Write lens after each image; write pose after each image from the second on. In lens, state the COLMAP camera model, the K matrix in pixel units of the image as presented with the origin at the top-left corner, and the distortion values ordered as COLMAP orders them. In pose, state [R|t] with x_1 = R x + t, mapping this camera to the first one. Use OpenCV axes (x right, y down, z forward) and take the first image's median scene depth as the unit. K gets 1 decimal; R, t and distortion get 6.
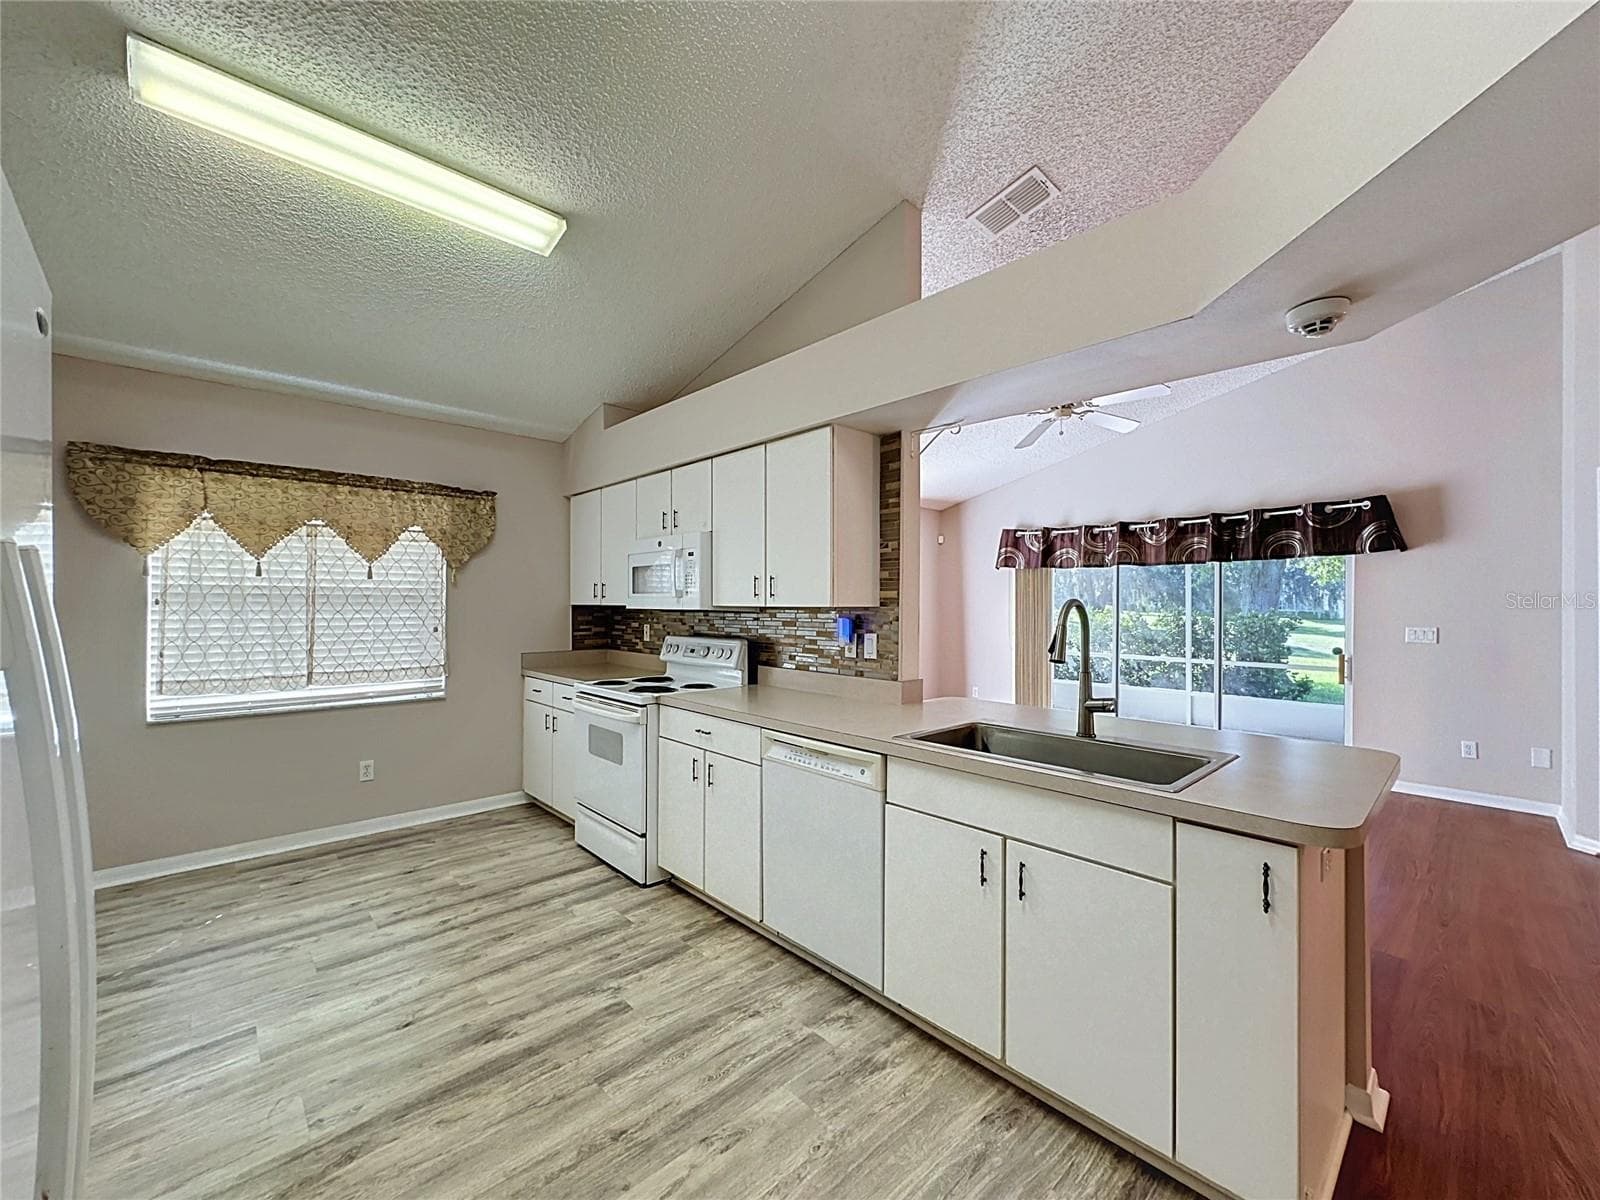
lens RADIAL K [[642.3, 0, 798.7], [0, 642.3, 600.5], [0, 0, 1]] dist [-0.001937, 0.000141]
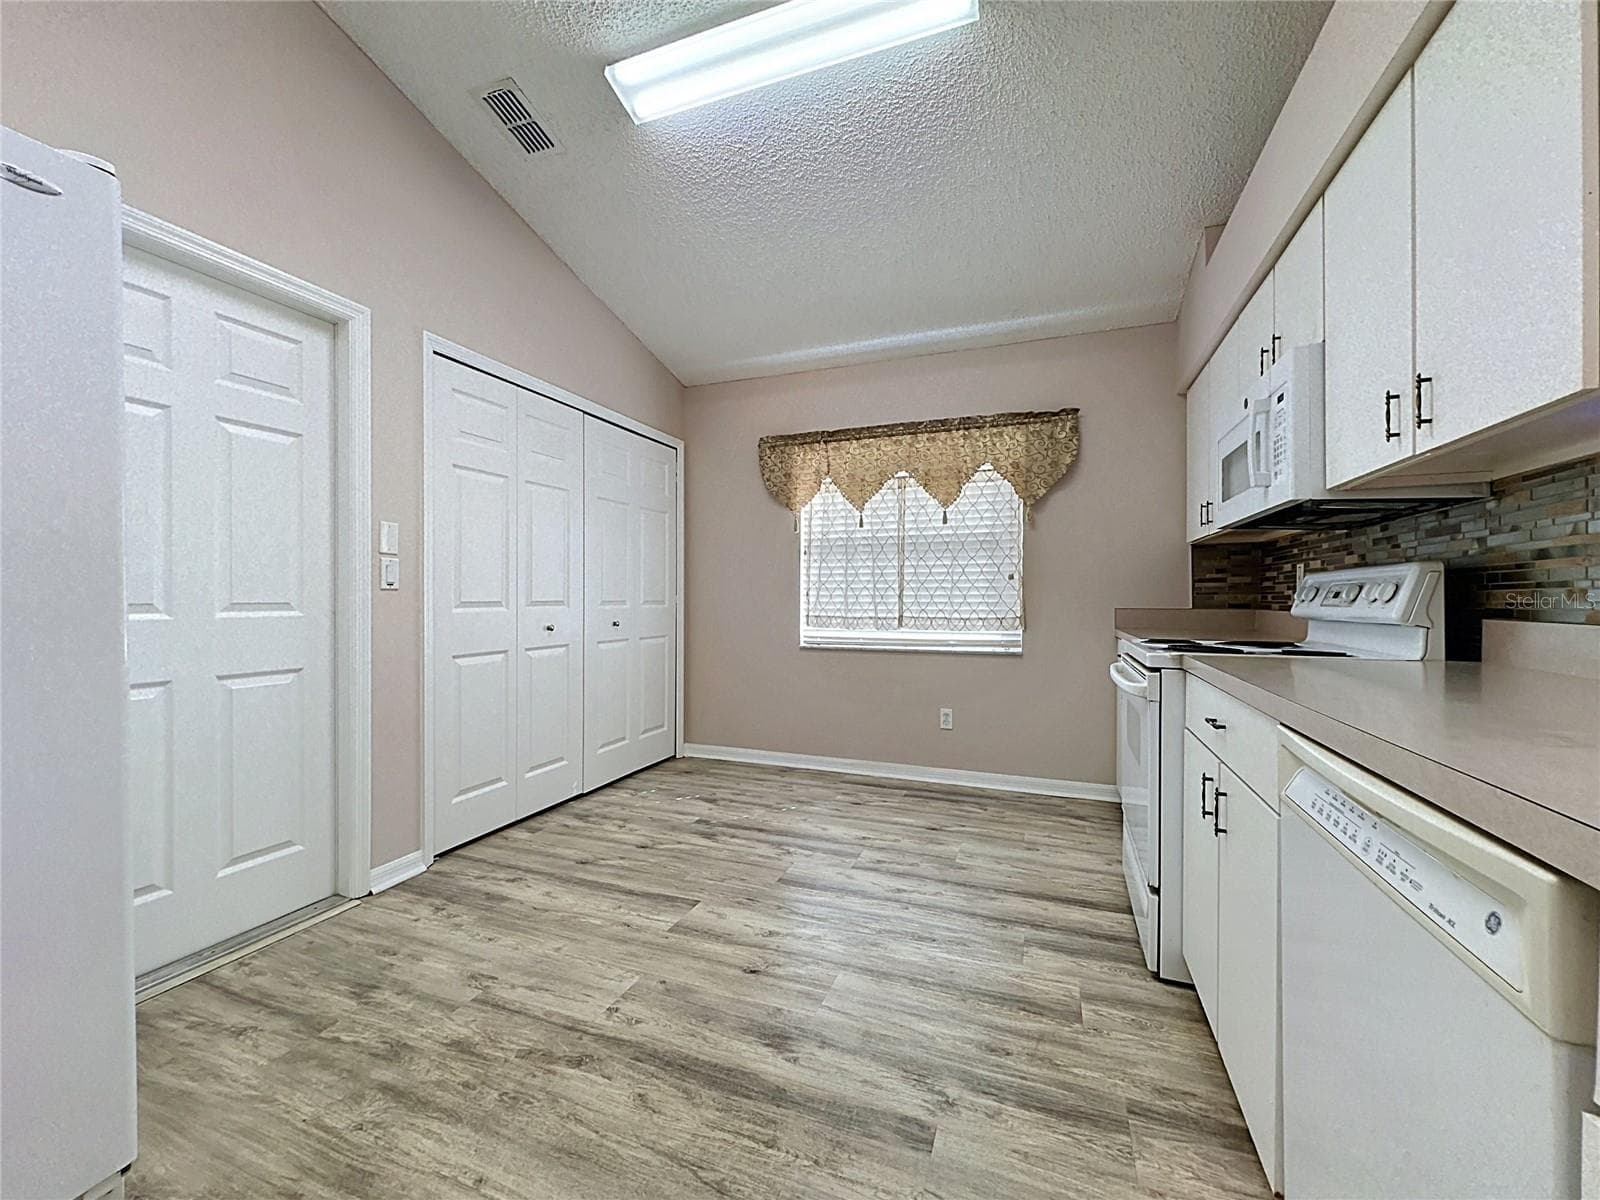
lens RADIAL K [[640.4, 0, 800.0], [0, 640.4, 600.0], [0, 0, 1]] dist [-0.000711, 0.000065]
pose [[0.432477, -0.000754, -0.901645, 0.139190], [0.004470, 0.999989, 0.001307, 0.093297], [0.901634, -0.004596, 0.432475, 0.433240]]
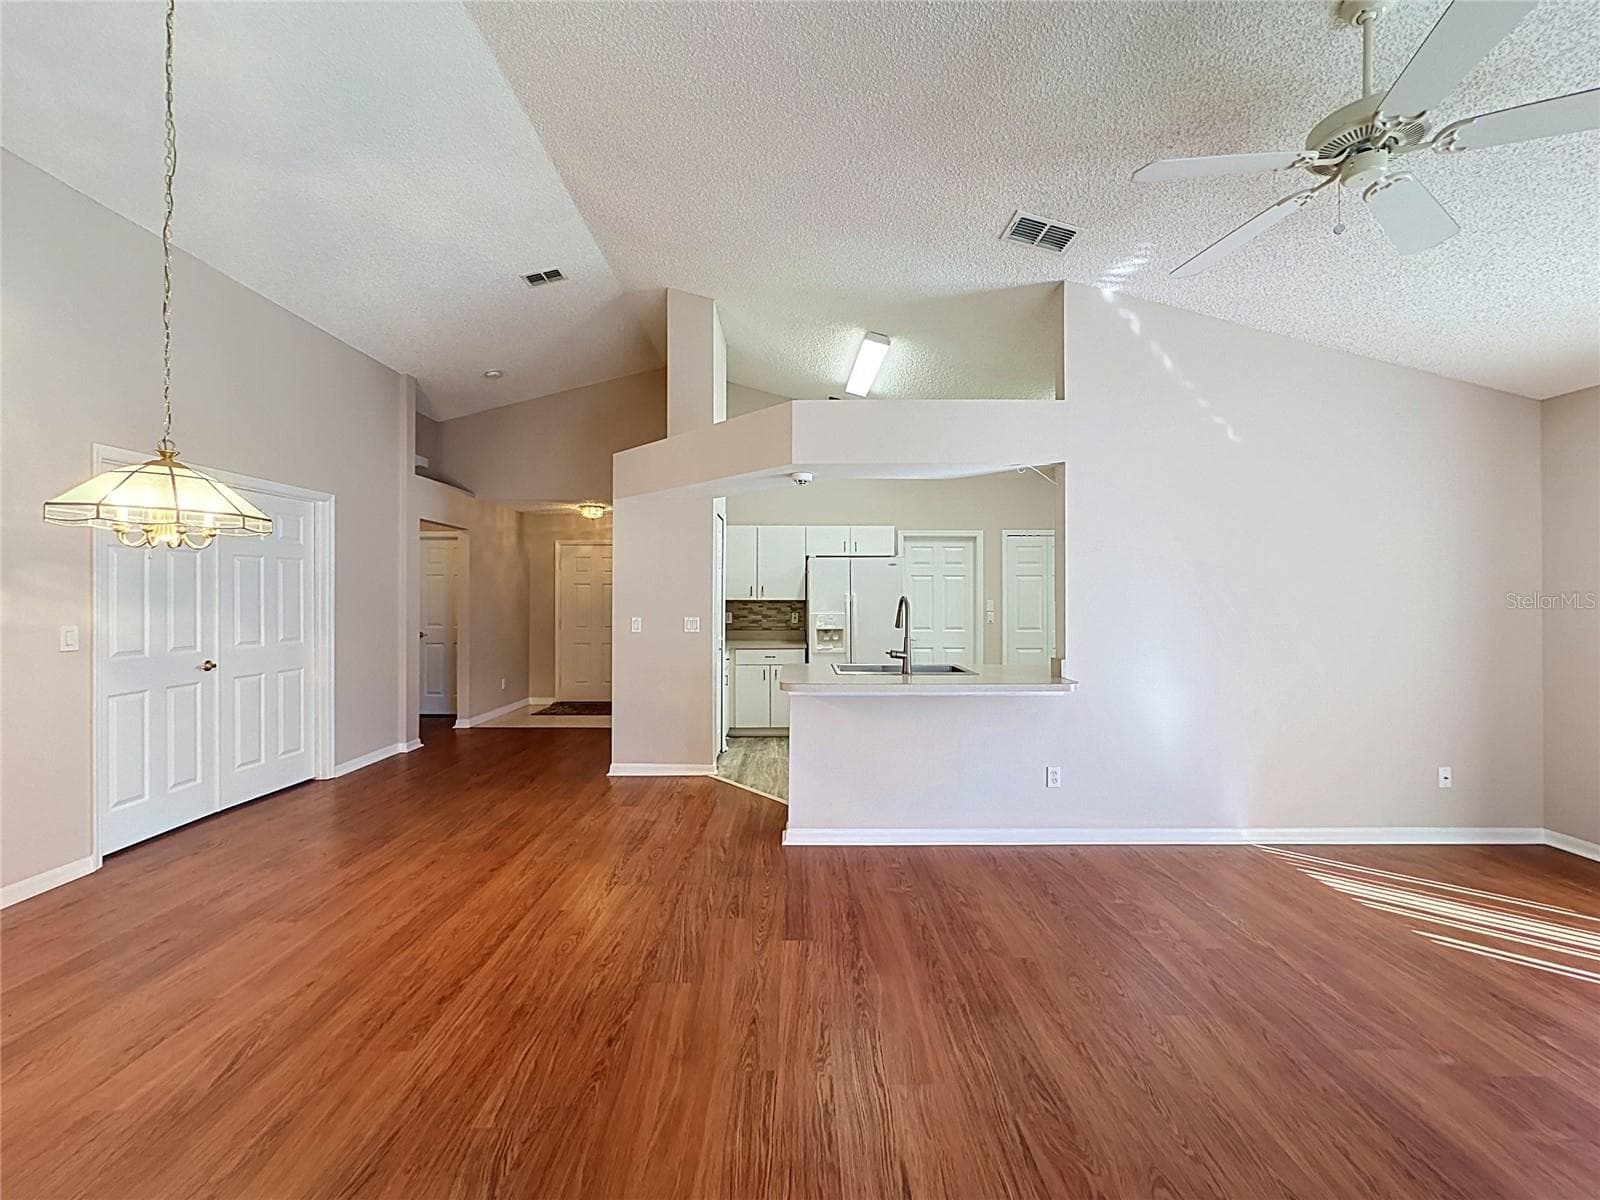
lens RADIAL K [[640.8, 0, 796.1], [0, 640.8, 597.5], [0, 0, 1]] dist [-0.004047, -0.000173]
pose [[-0.680452, -0.006484, -0.732764, 1.302063], [-0.000740, 0.999966, -0.008161, 0.011593], [0.732792, -0.005011, -0.680434, 1.319608]]
